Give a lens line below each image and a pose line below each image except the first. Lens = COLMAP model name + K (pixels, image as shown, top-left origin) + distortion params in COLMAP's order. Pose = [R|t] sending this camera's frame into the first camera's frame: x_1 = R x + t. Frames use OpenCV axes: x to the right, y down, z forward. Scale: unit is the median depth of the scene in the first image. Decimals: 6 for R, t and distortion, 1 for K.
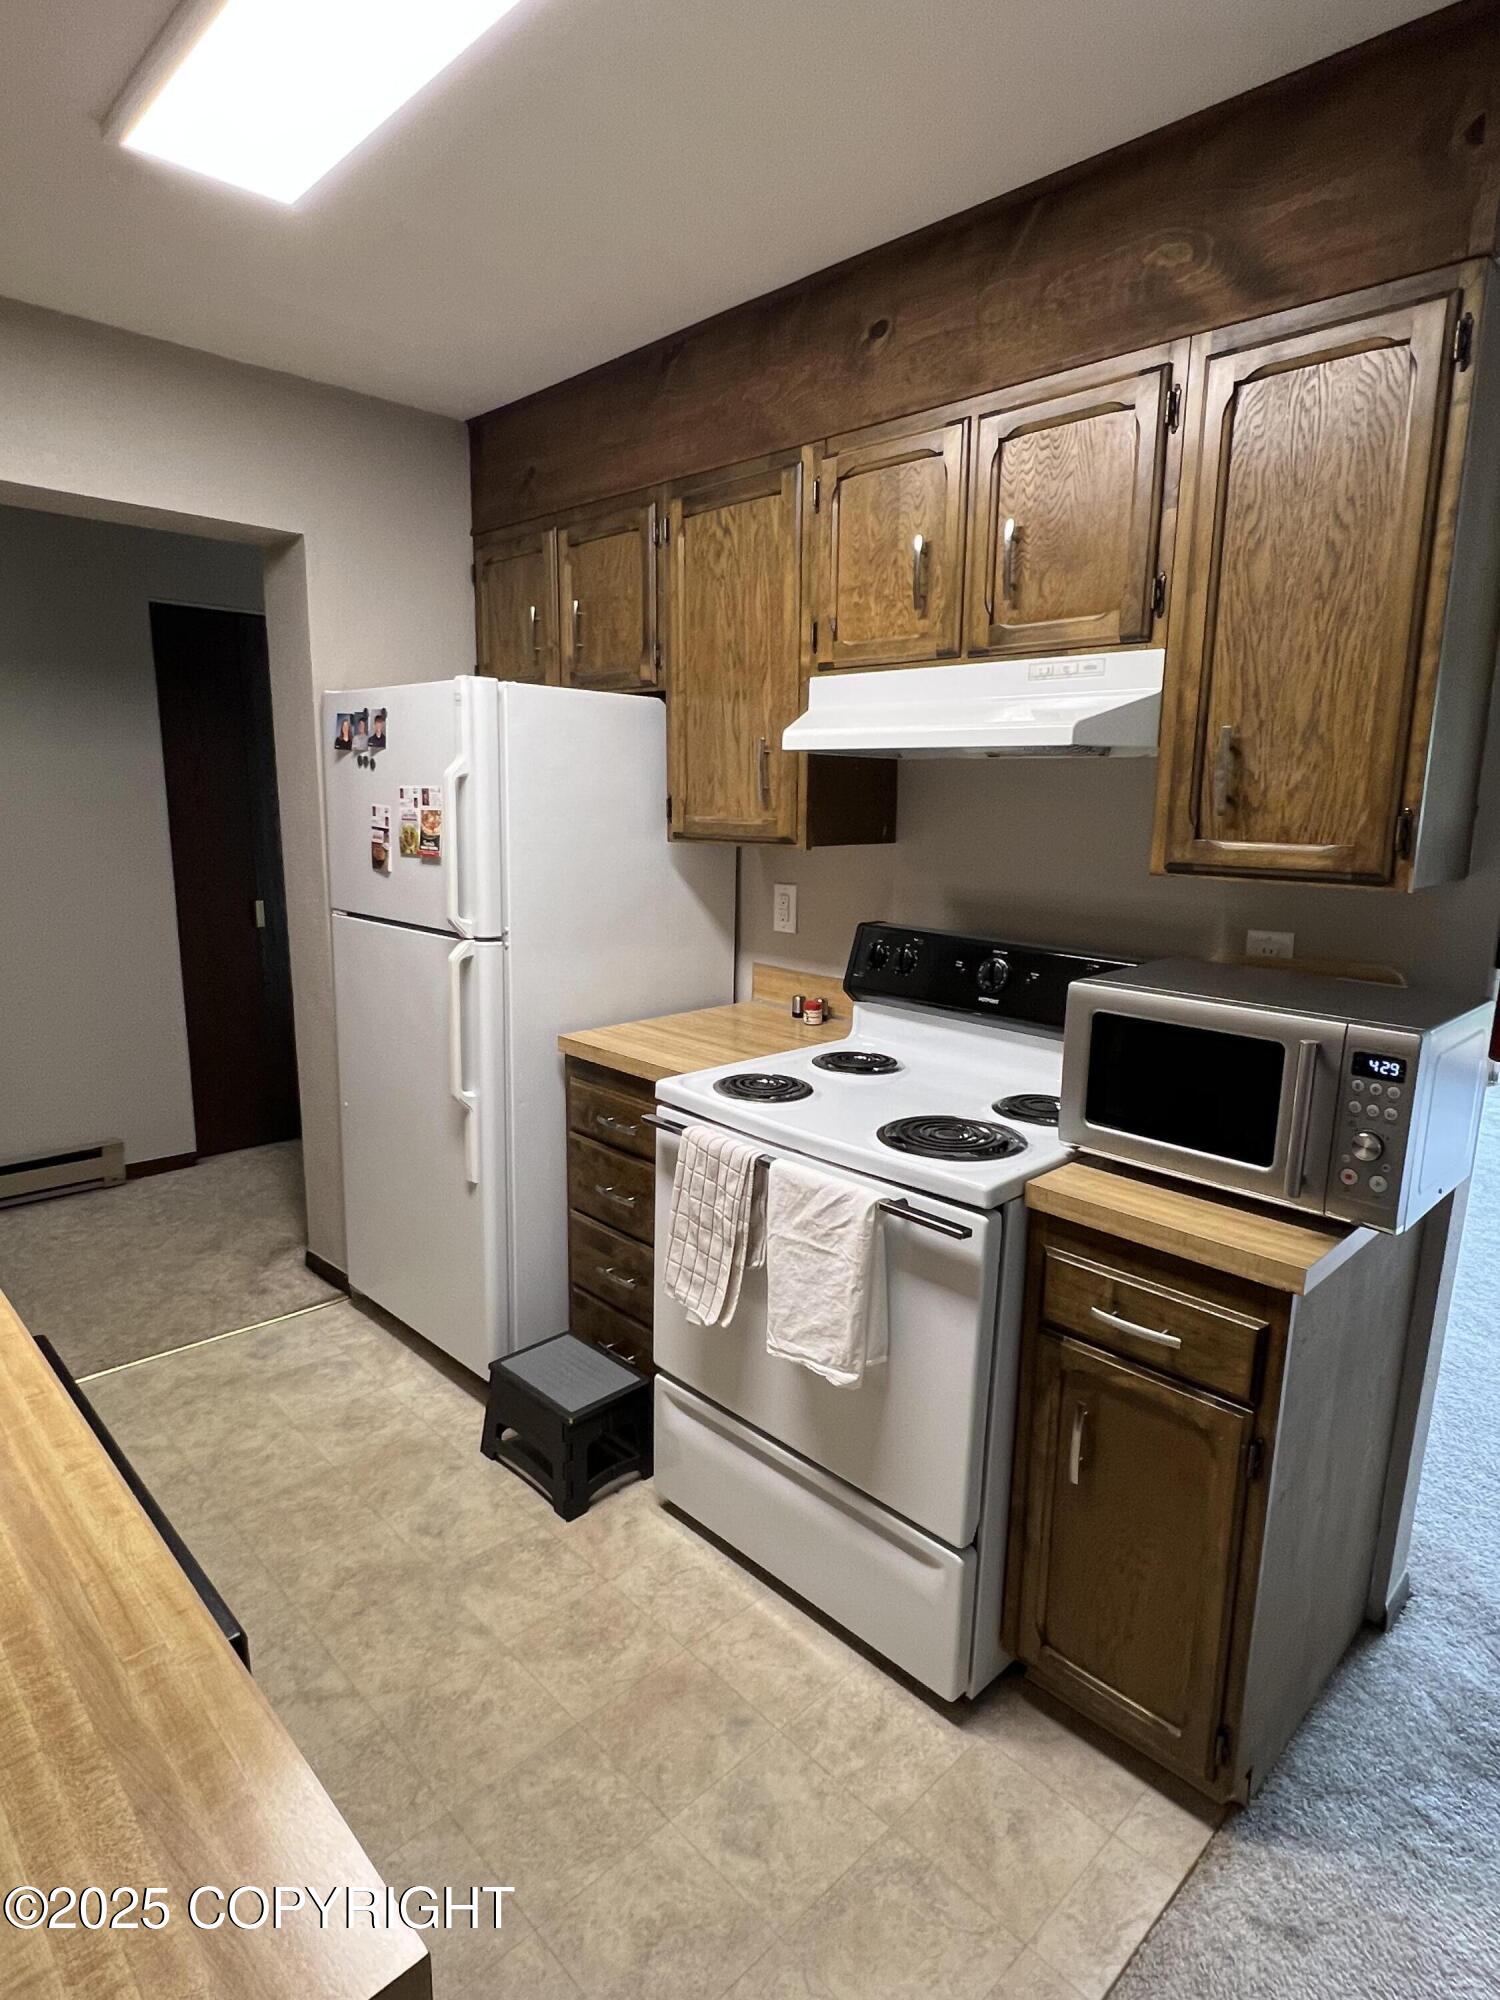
lens RADIAL K [[1097.2, 0, 746.2], [0, 1097.2, 1007.3], [0, 0, 1]] dist [-0.001764, 0.000629]
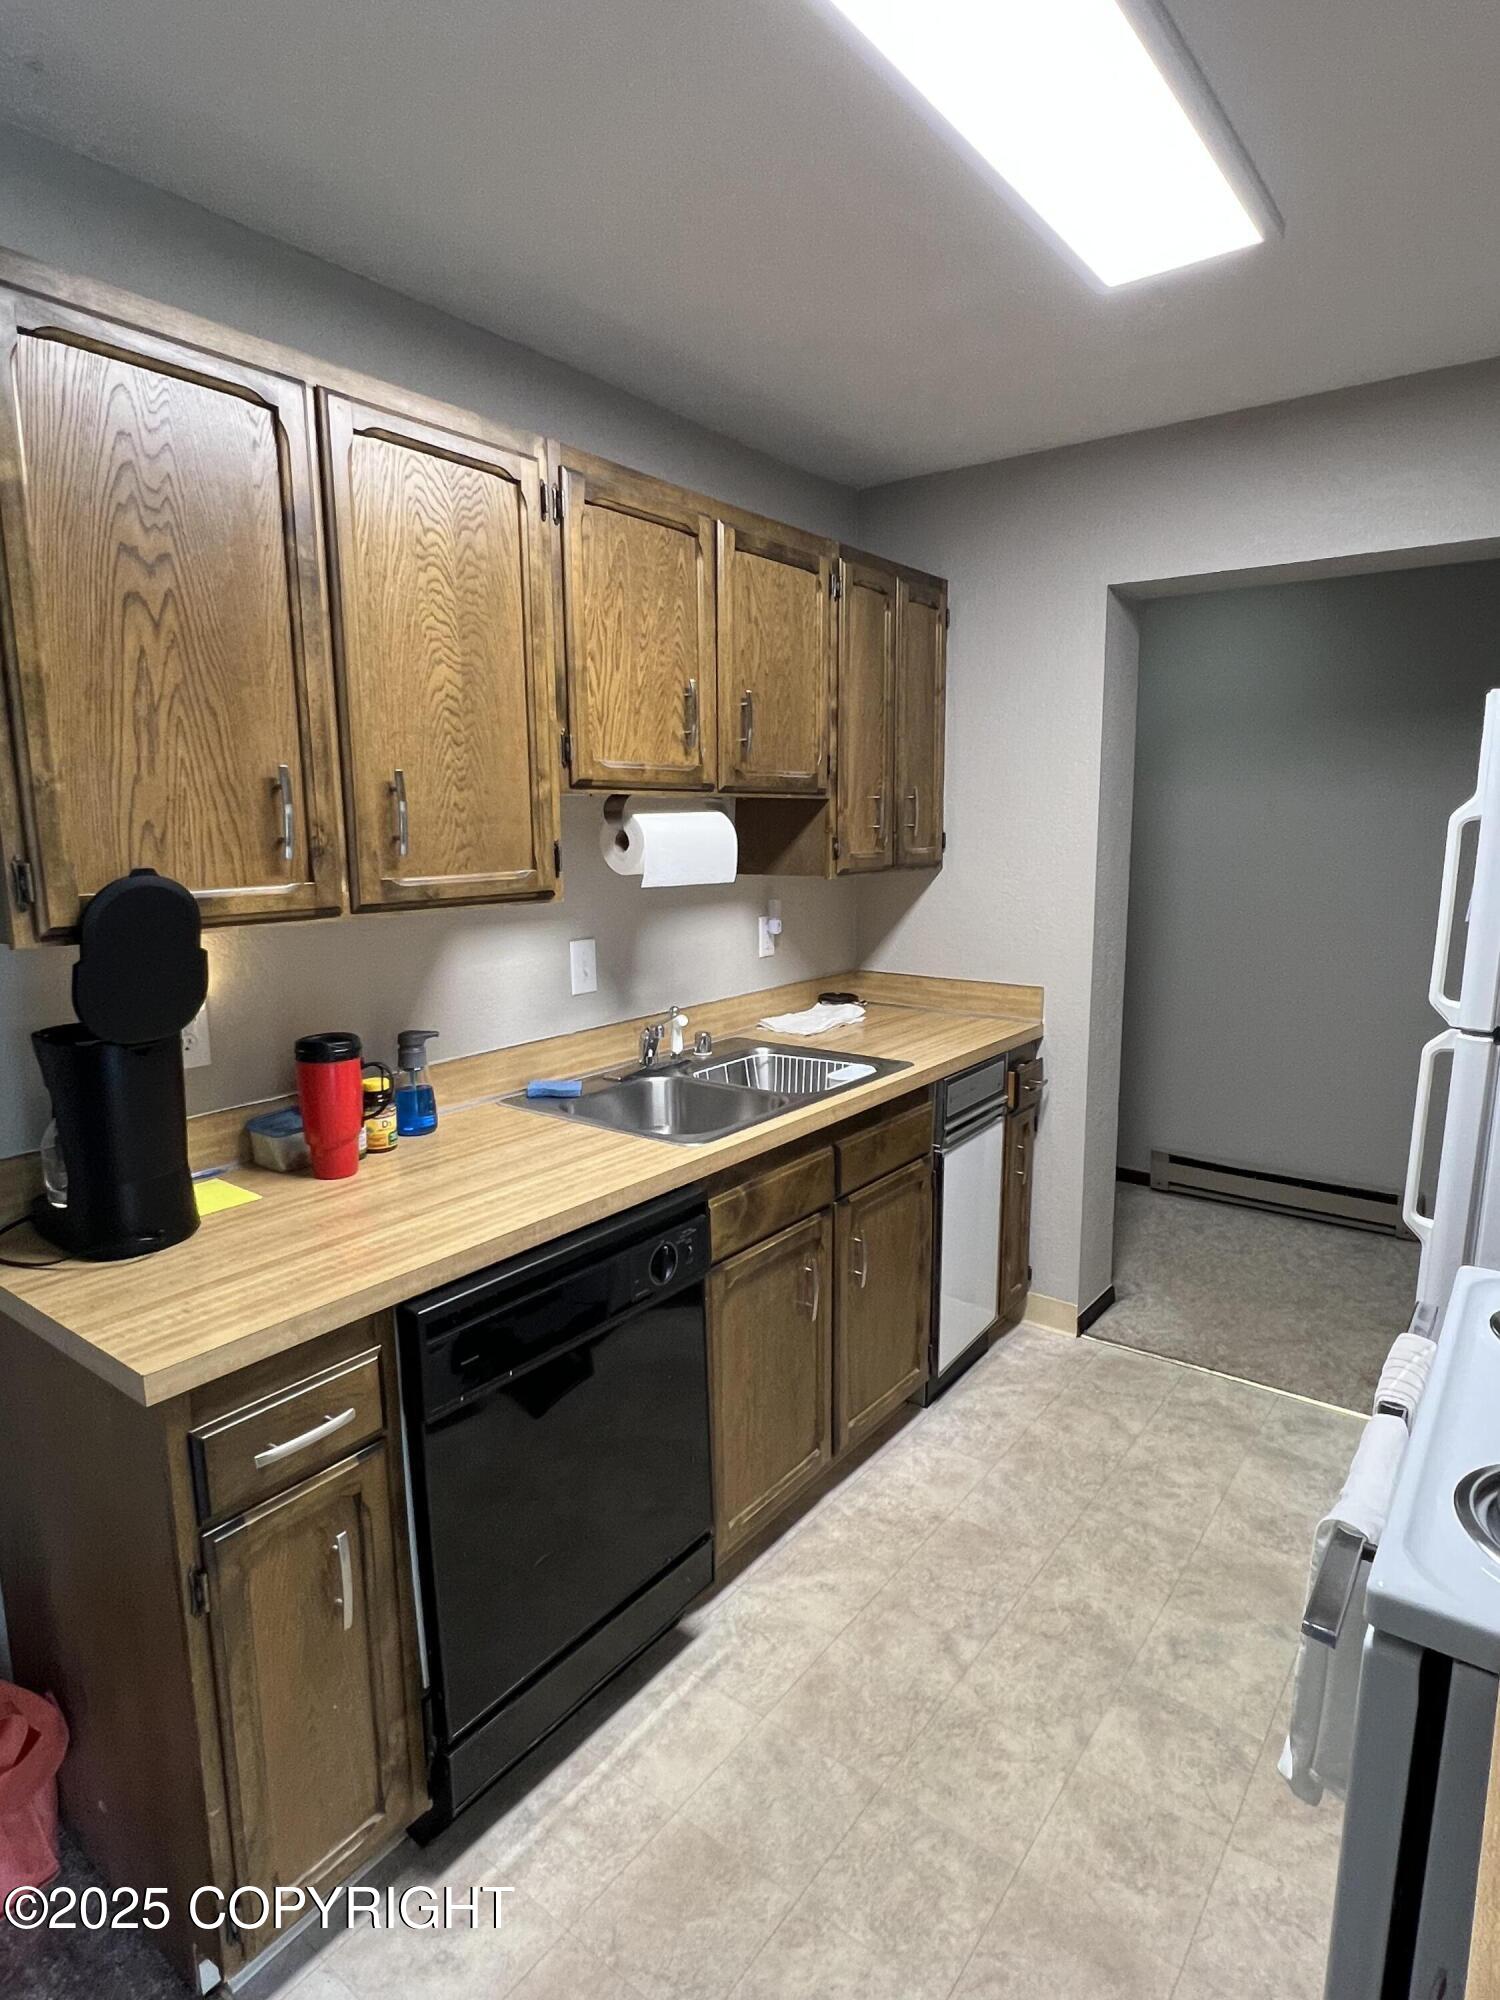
lens RADIAL K [[1097.2, 0, 746.2], [0, 1097.2, 1007.3], [0, 0, 1]] dist [-0.001764, 0.000629]
pose [[0.157031, 0.151930, -0.975837, 0.532268], [-0.189353, 0.974396, 0.121235, -0.095842], [0.969271, 0.165740, 0.181779, 0.458223]]
